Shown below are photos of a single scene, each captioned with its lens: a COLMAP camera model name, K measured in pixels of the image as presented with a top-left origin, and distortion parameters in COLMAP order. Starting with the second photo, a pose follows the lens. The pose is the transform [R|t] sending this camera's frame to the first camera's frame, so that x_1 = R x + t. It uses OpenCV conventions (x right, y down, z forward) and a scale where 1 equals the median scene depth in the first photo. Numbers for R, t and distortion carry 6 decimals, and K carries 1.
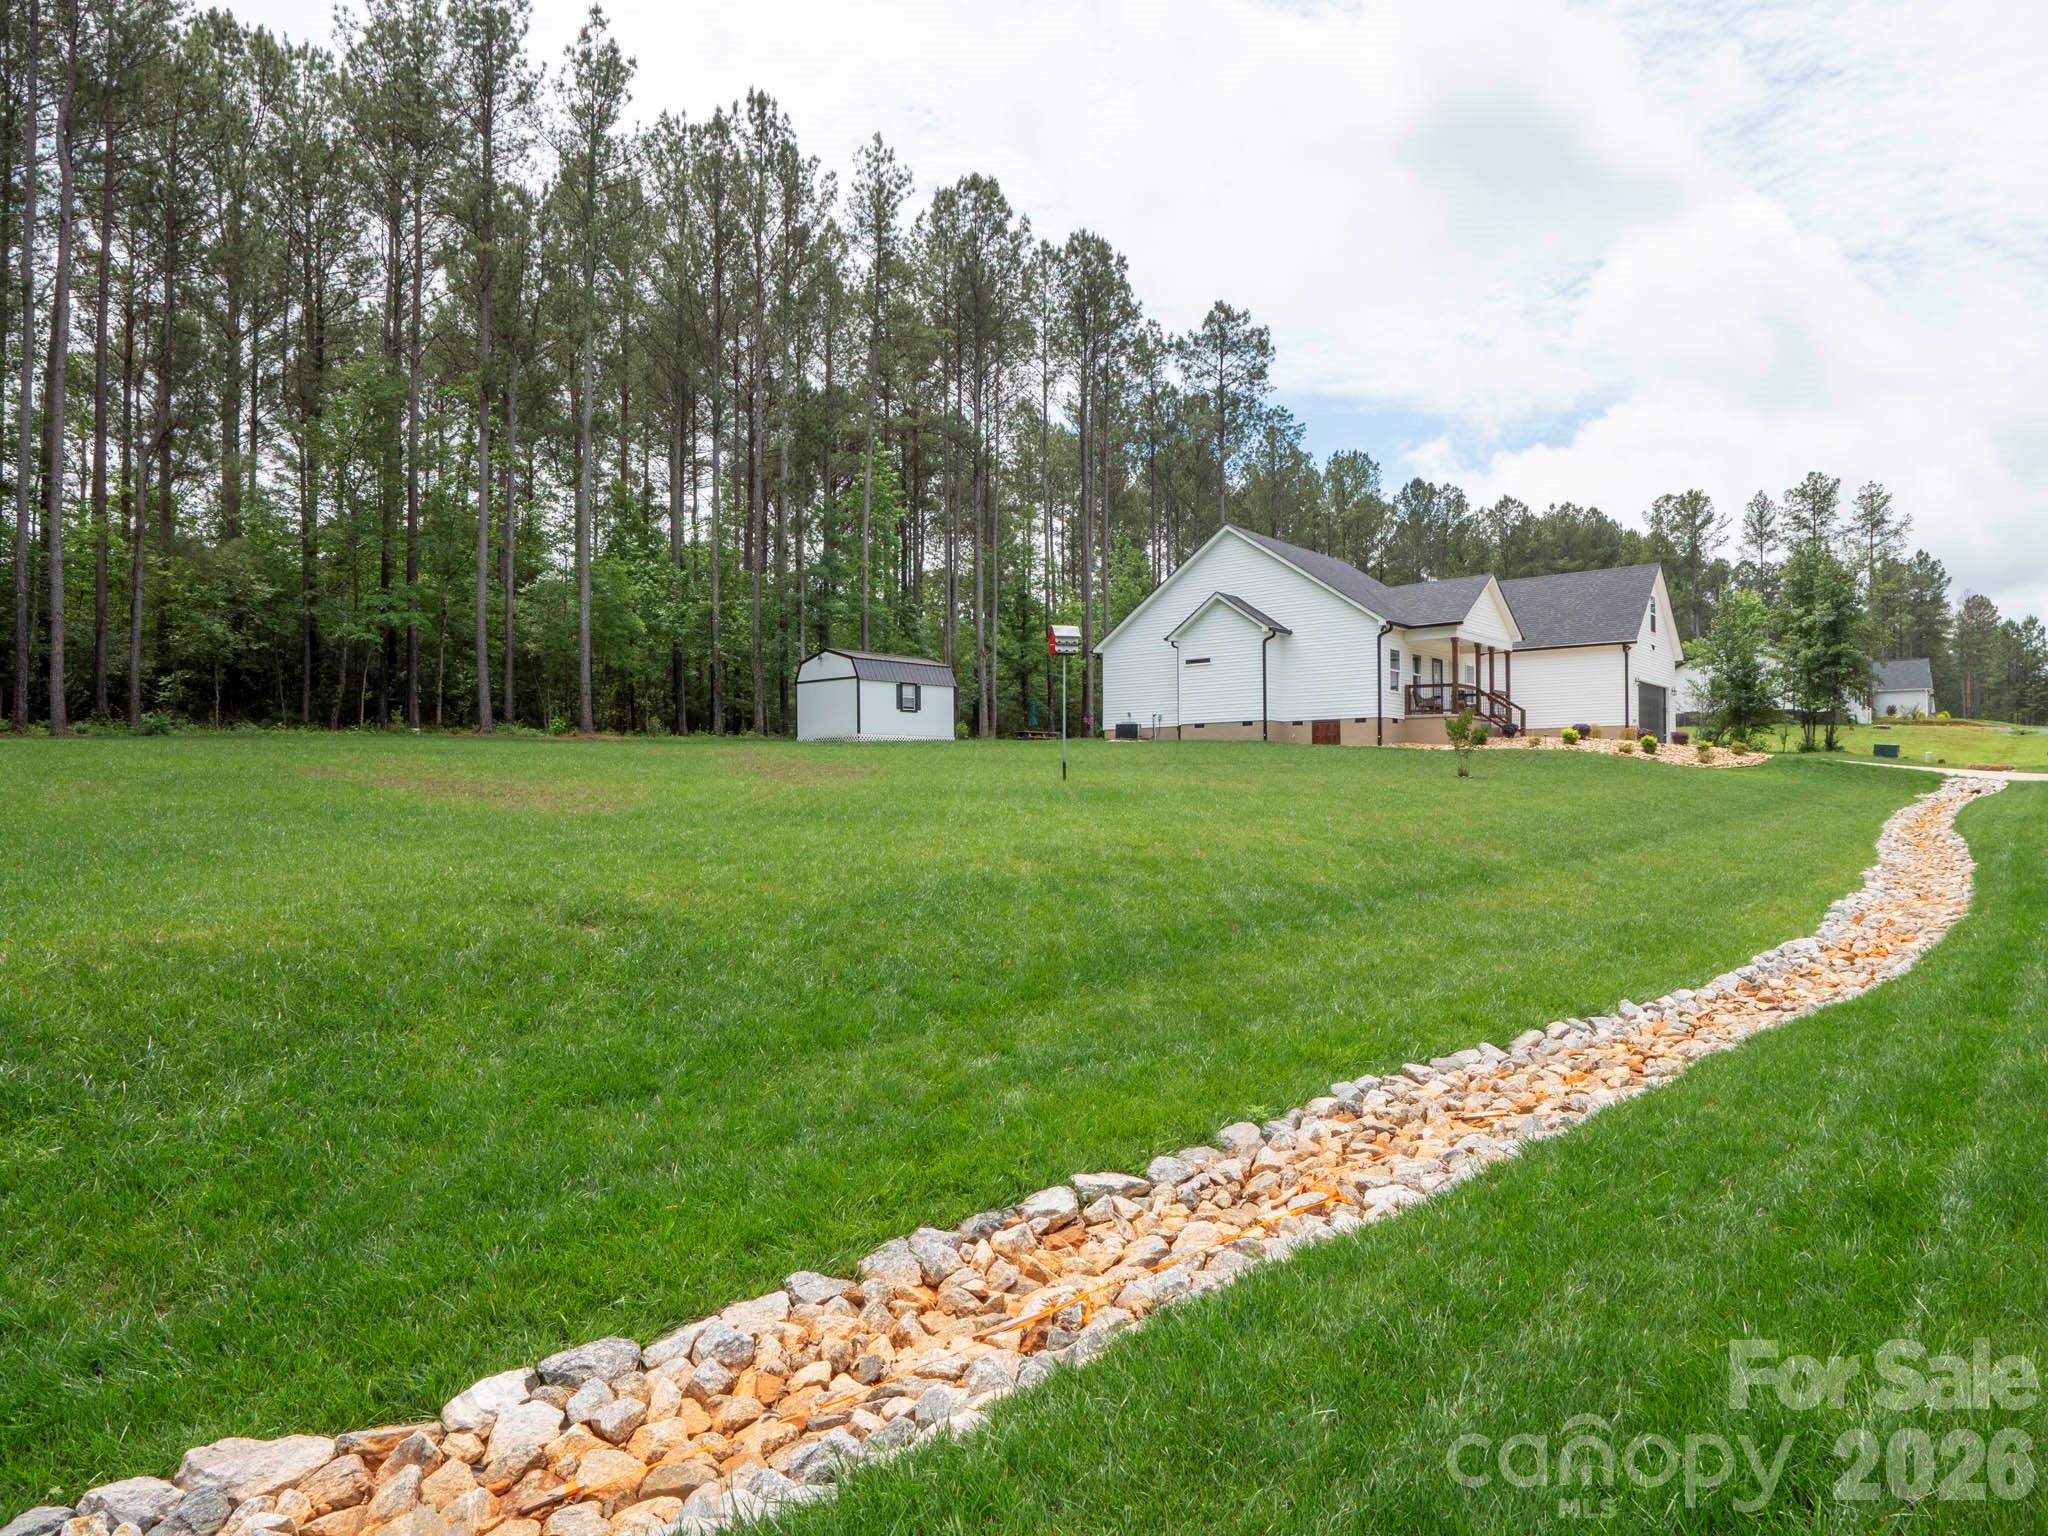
lens RADIAL K [[1234.5, 0, 1032.0], [0, 1234.5, 769.2], [0, 0, 1]] dist [-0.039787, 0.020950]
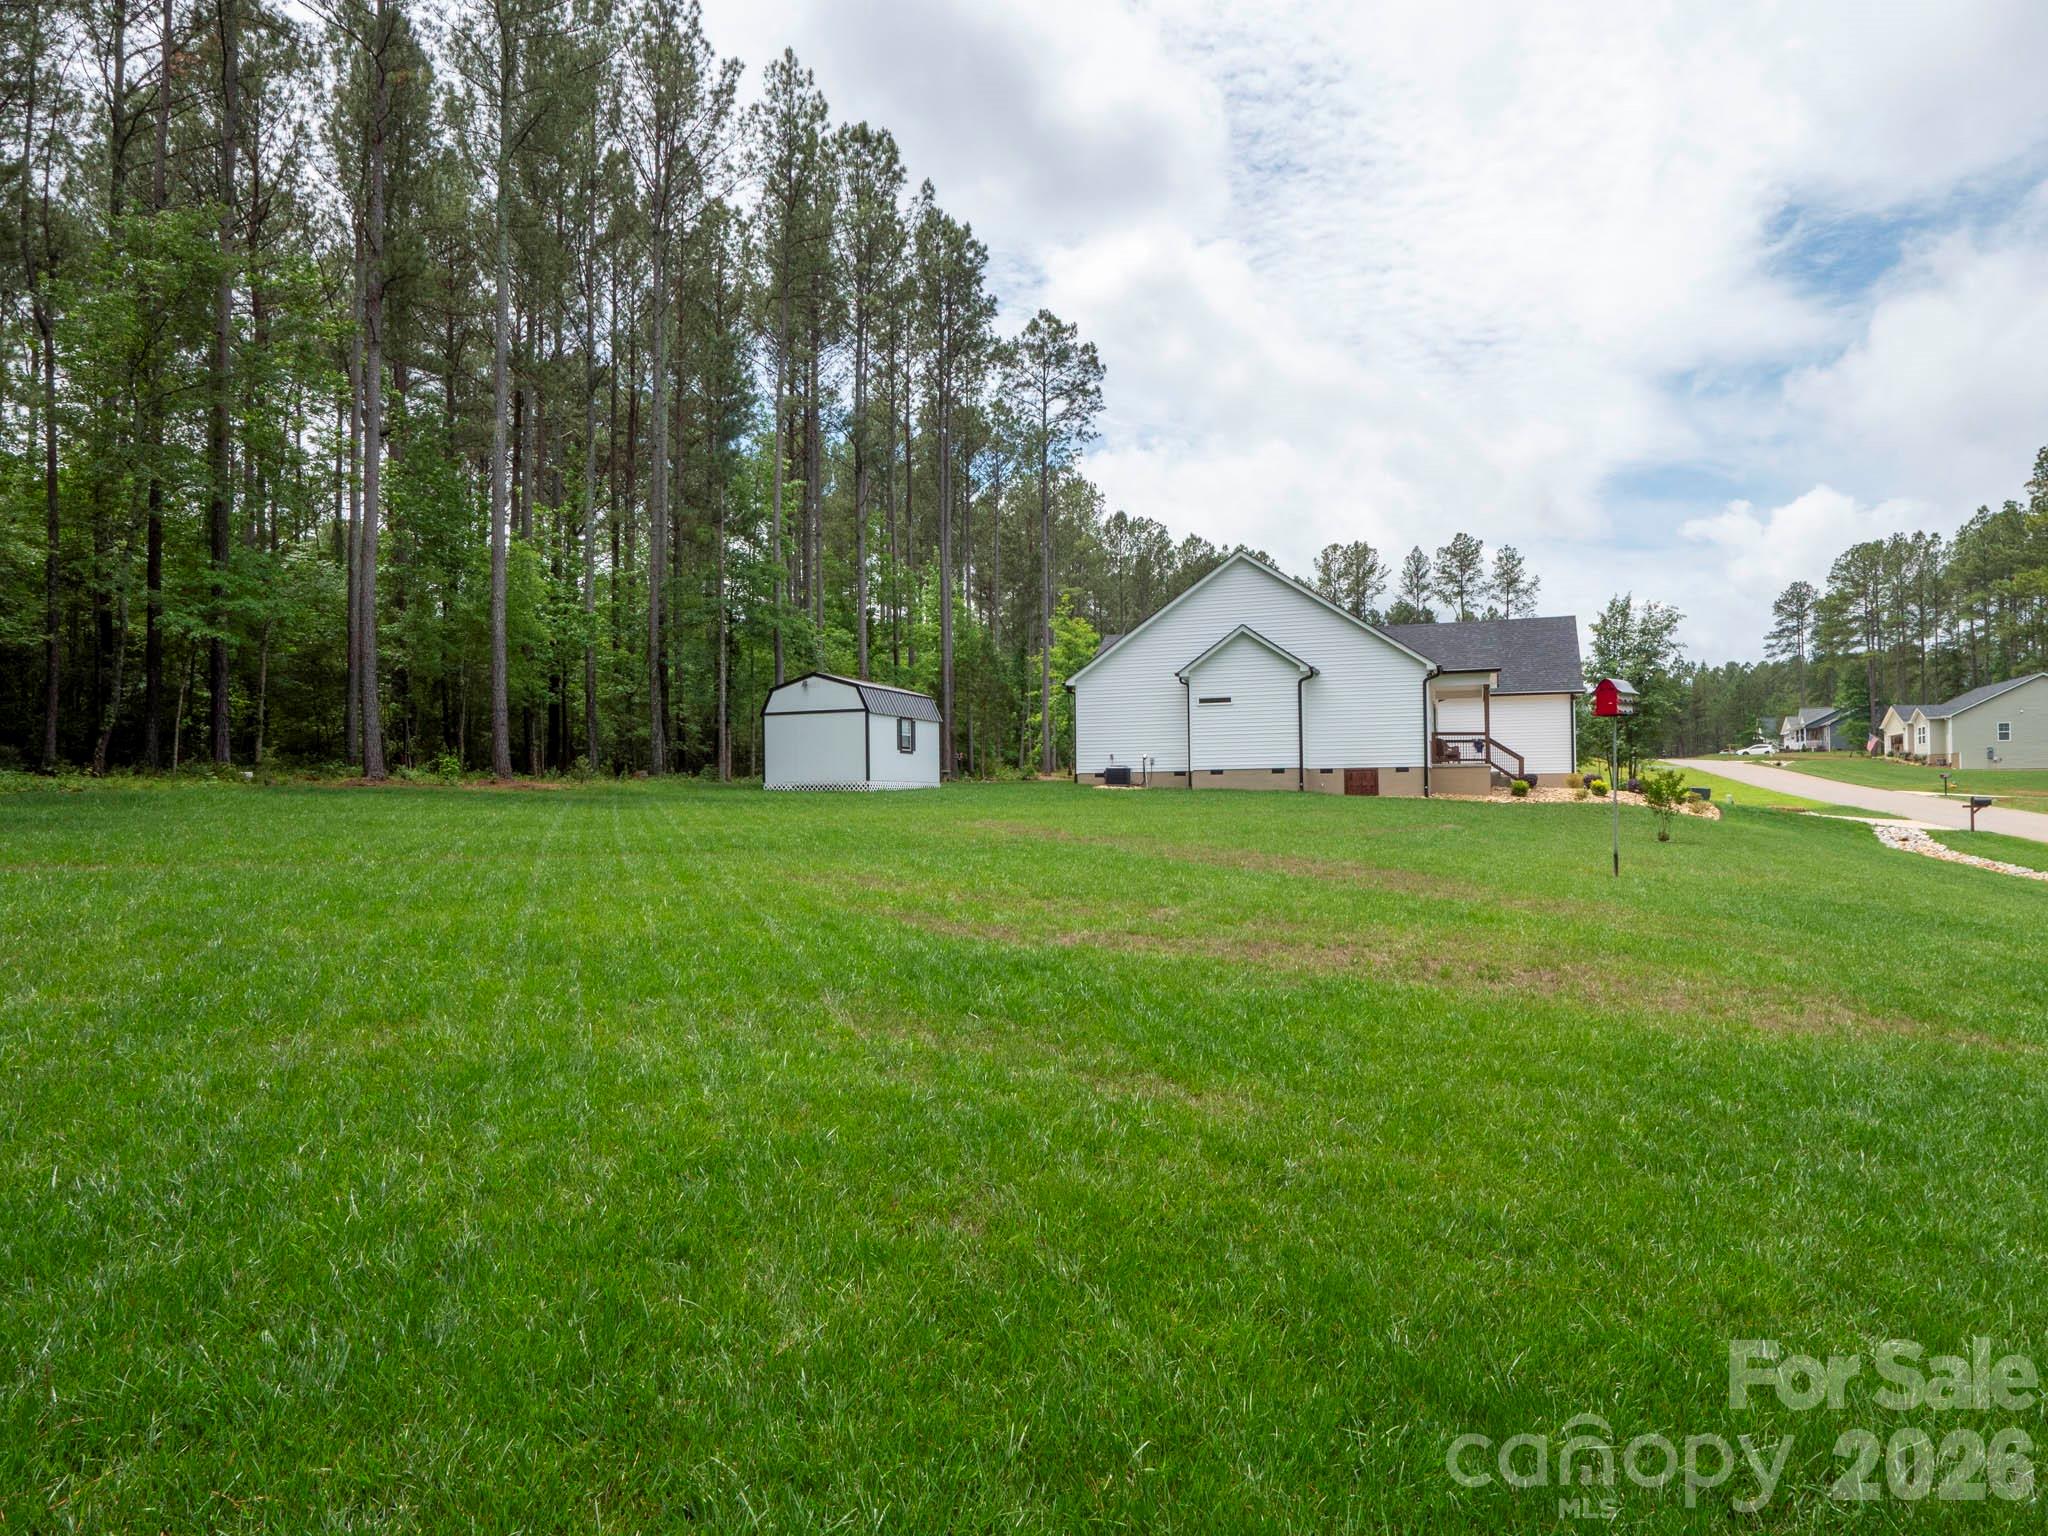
lens RADIAL K [[1217.5, 0, 1025.8], [0, 1217.5, 783.0], [0, 0, 1]] dist [-0.016142, 0.000999]
pose [[0.941045, 0.004958, 0.338244, -0.290576], [-0.004826, 0.999988, -0.001229, -0.024777], [-0.338246, -0.000475, 0.941058, 0.201546]]
